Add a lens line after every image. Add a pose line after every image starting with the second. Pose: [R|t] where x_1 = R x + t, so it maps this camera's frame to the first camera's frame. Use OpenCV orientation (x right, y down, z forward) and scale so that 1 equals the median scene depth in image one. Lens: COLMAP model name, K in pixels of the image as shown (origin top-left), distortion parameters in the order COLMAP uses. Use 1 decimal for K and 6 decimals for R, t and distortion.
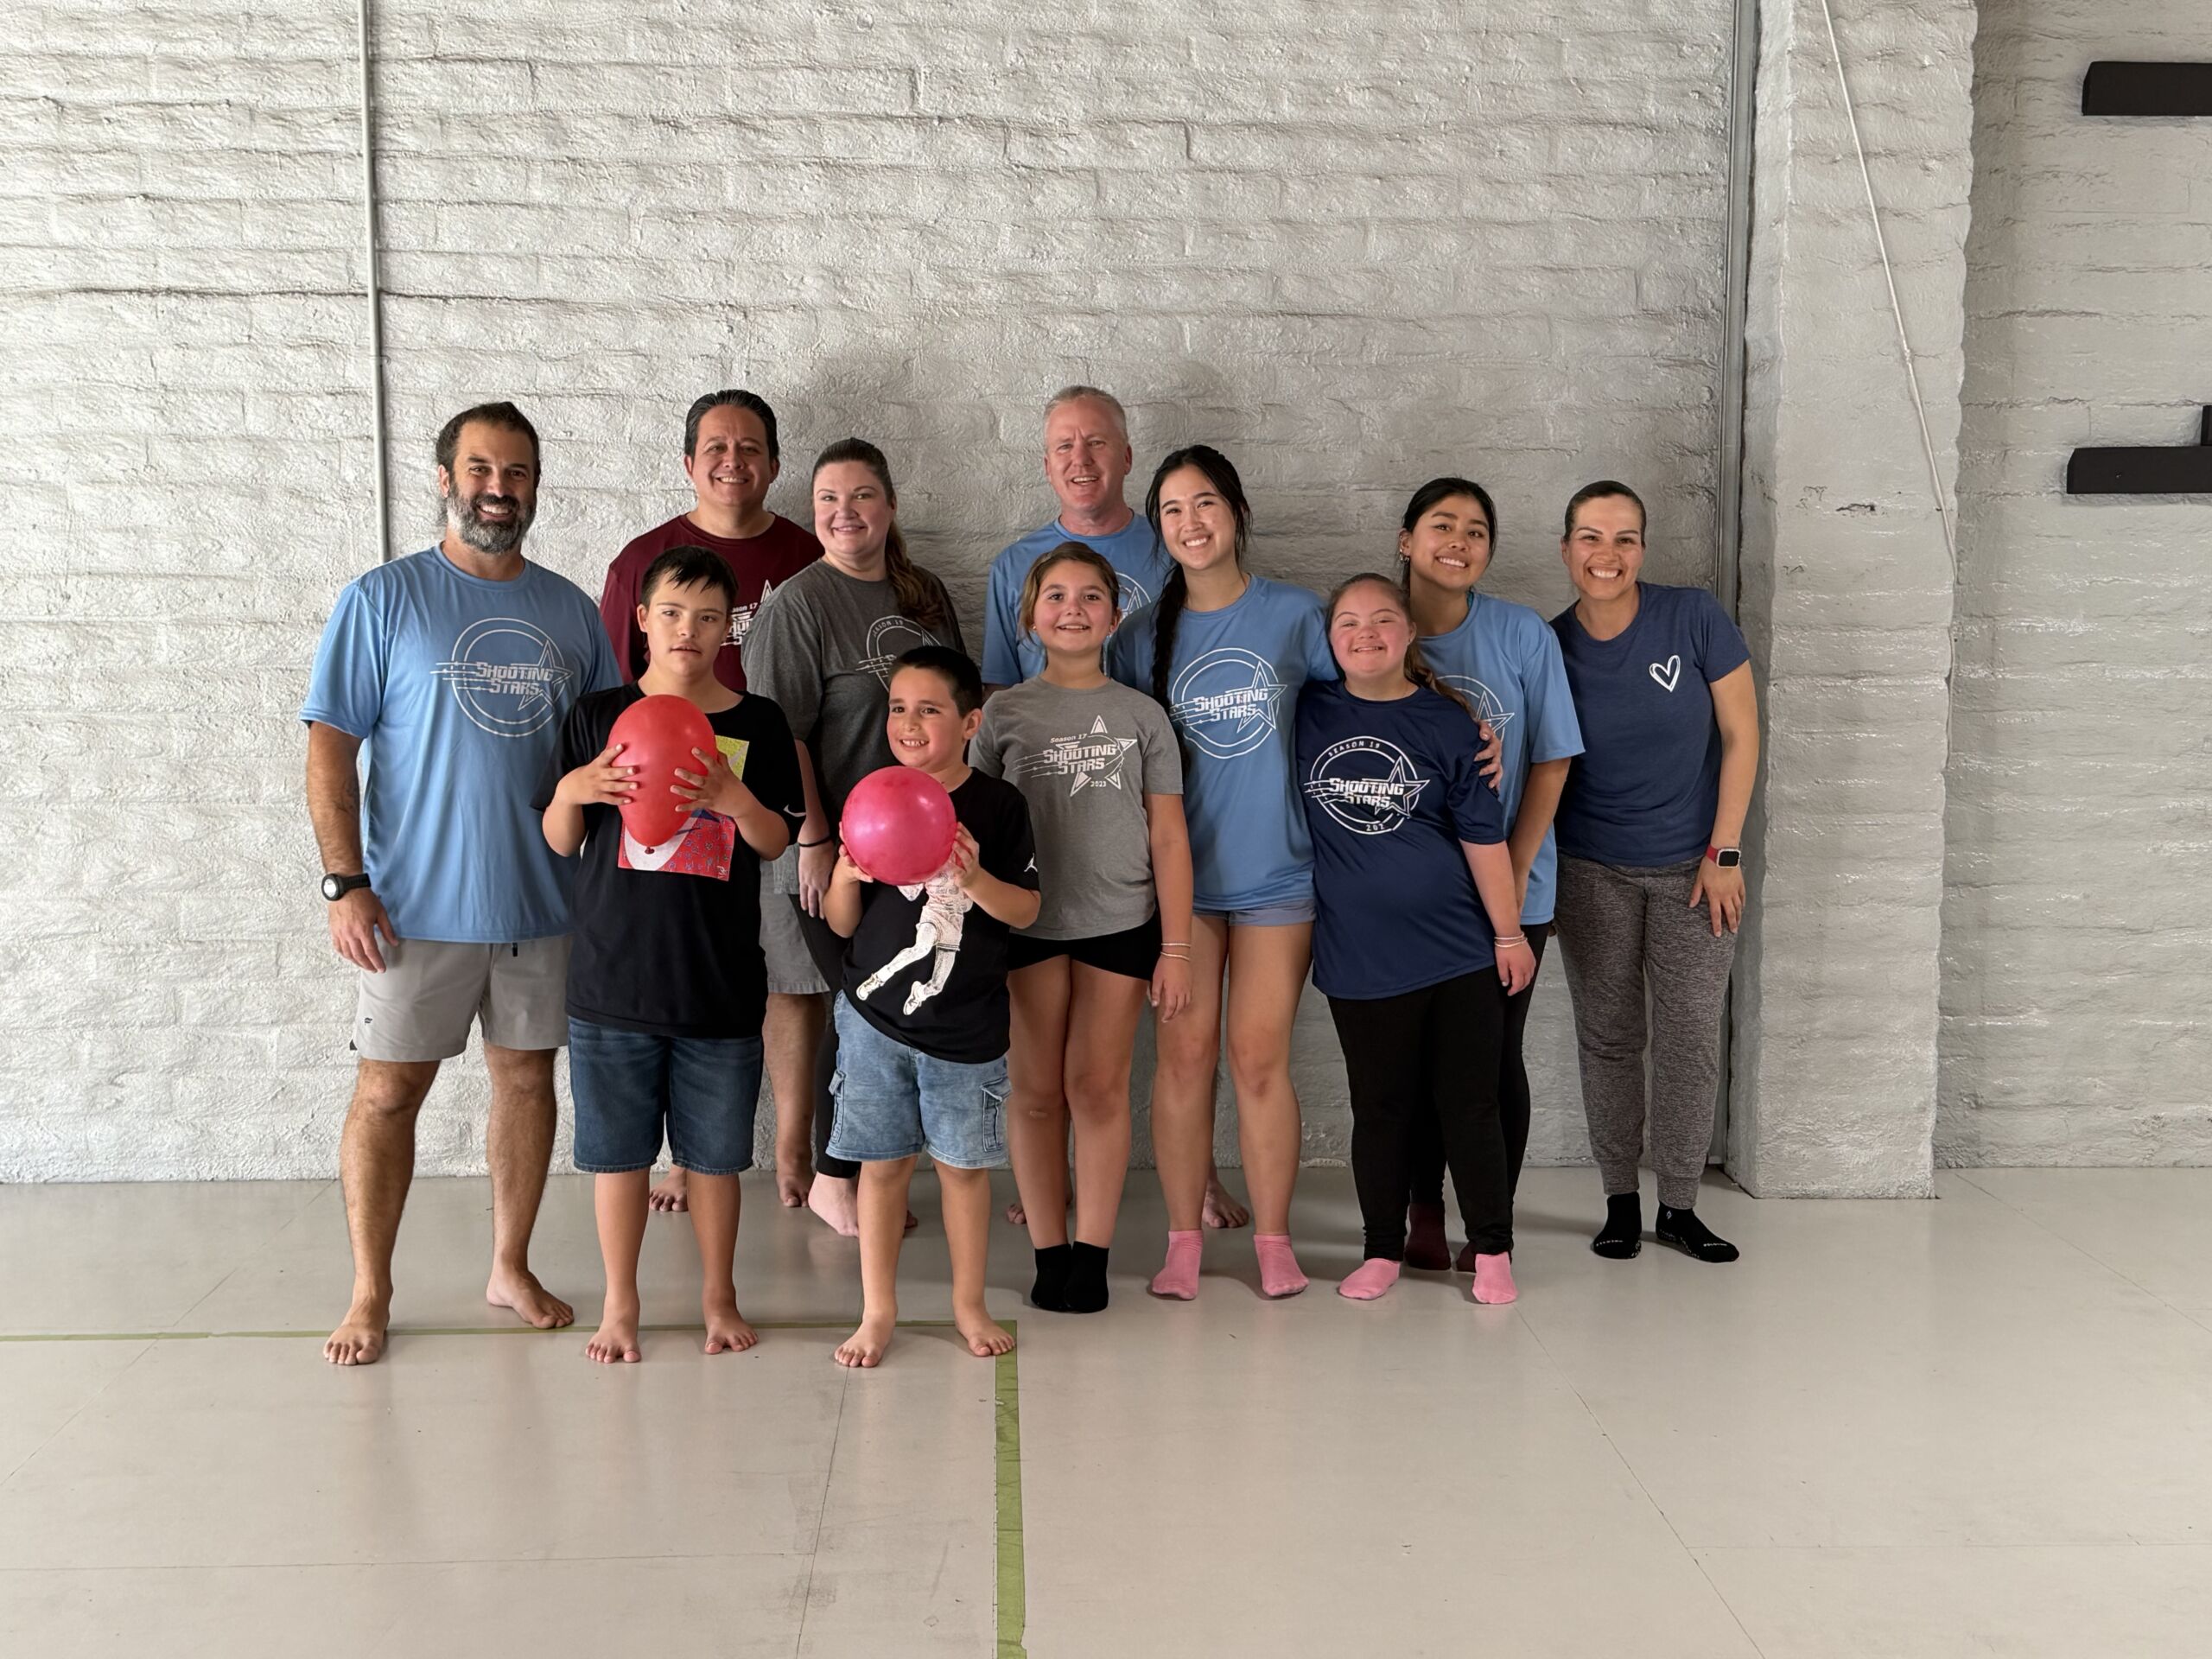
lens RADIAL K [[2808.7, 0, 1101.2], [0, 2808.7, 848.7], [0, 0, 1]] dist [0.060296, 0.000000]
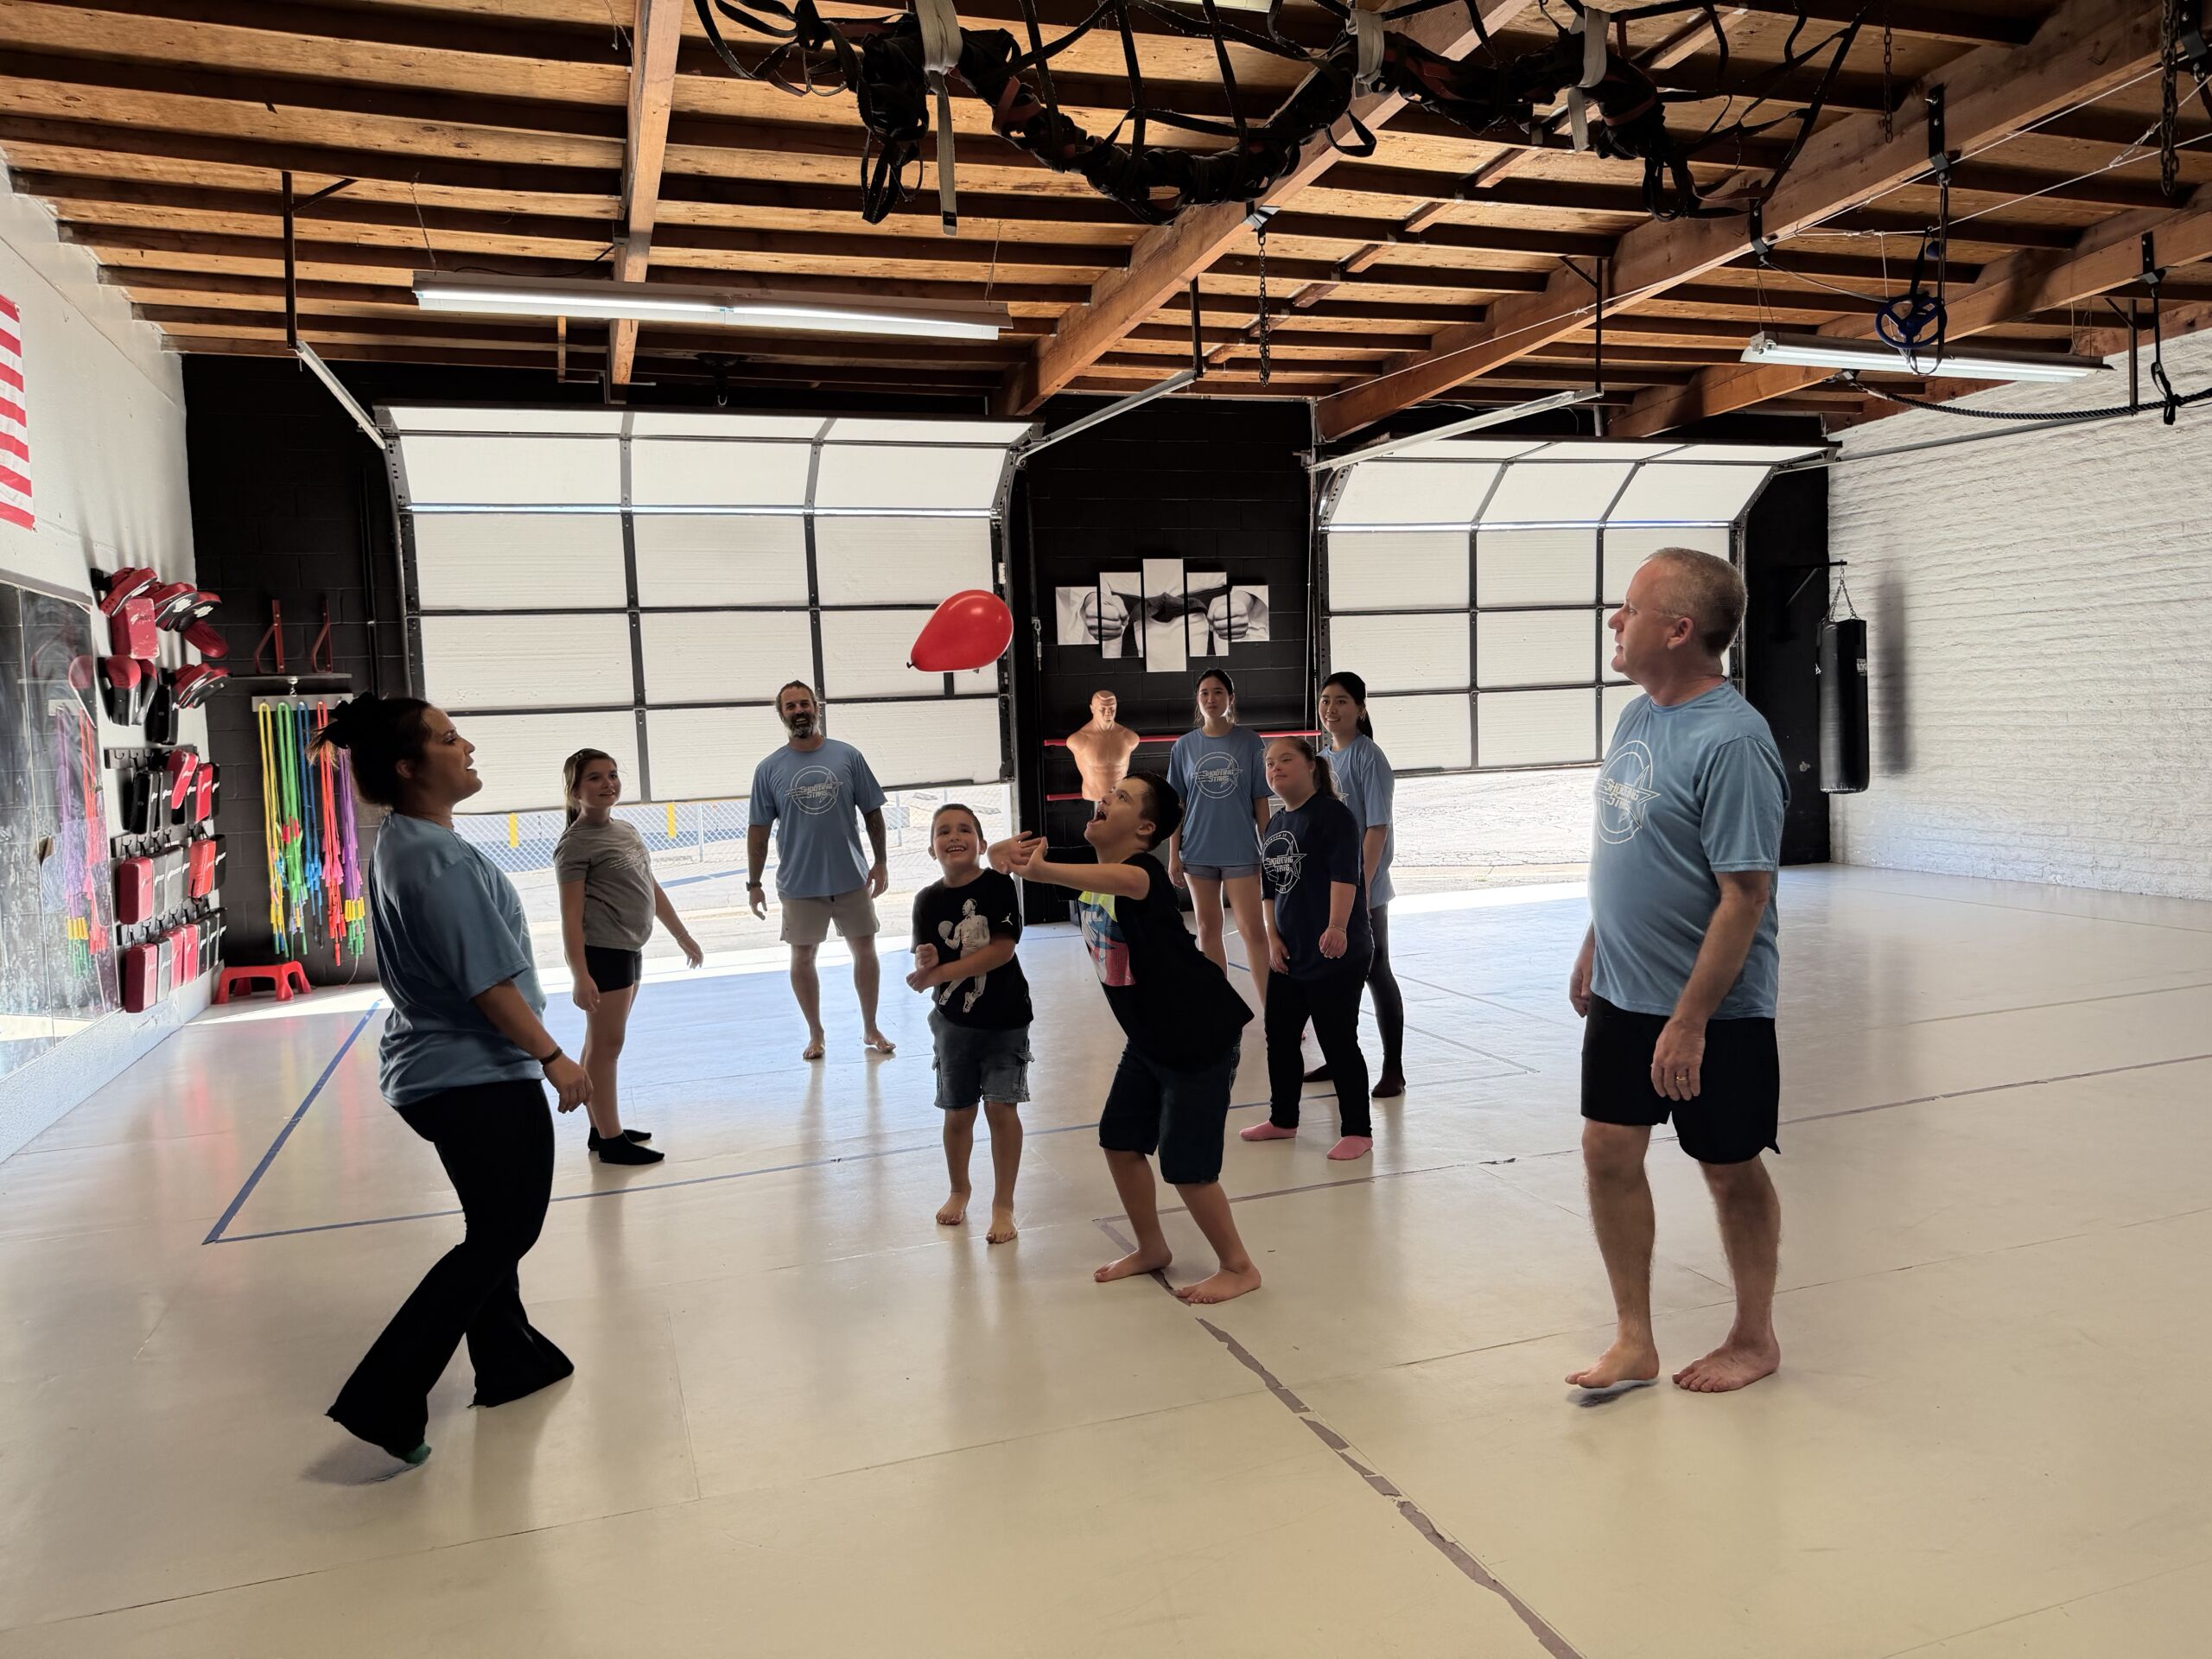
lens RADIAL K [[1545.6, 0, 1121.2], [0, 1545.6, 831.3], [0, 0, 1]] dist [0.020672, -0.040761]
pose [[0.286075, 0.055121, -0.956621, 0.855594], [-0.058769, 0.997474, 0.039900, 0.049932], [0.956403, 0.044805, 0.288591, -0.540053]]
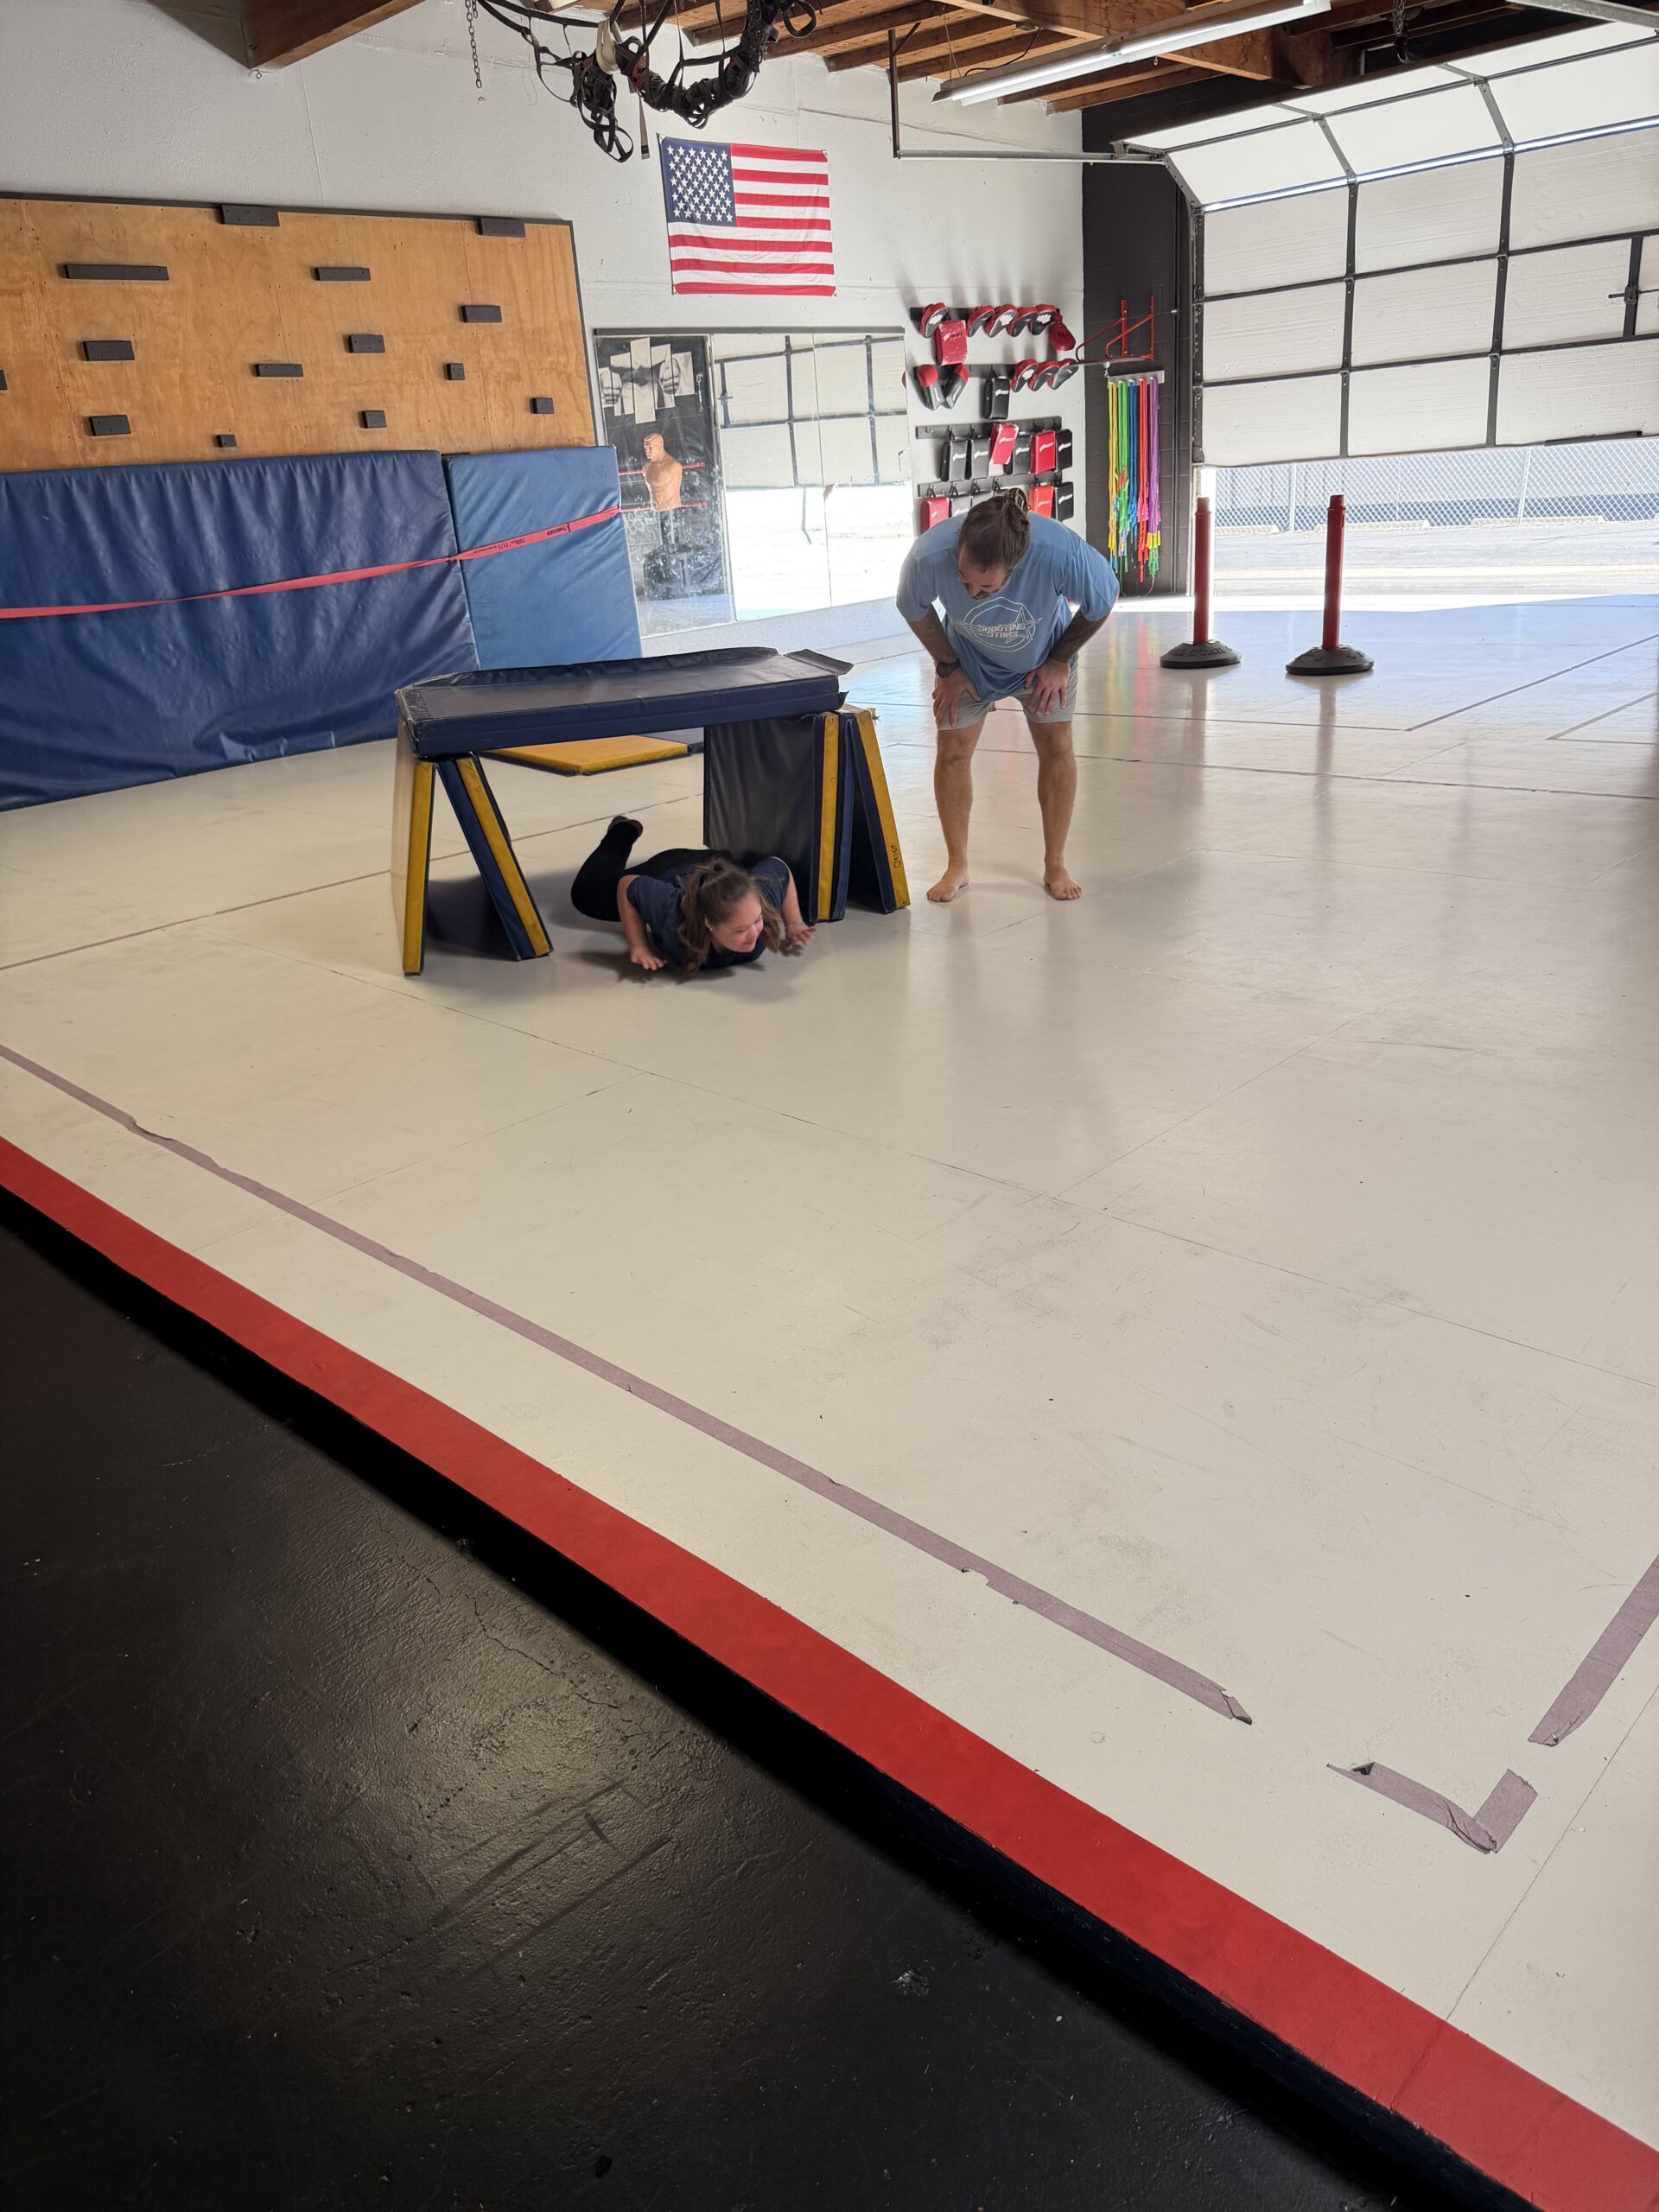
lens RADIAL K [[1545.6, 0, 825.9], [0, 1545.6, 1098.5], [0, 0, 1]] dist [0.020672, -0.040761]
pose [[-0.729696, 0.309263, -0.609837, 1.051538], [0.006898, 0.895155, 0.445702, -0.033826], [0.683737, 0.321021, -0.655324, 0.521153]]
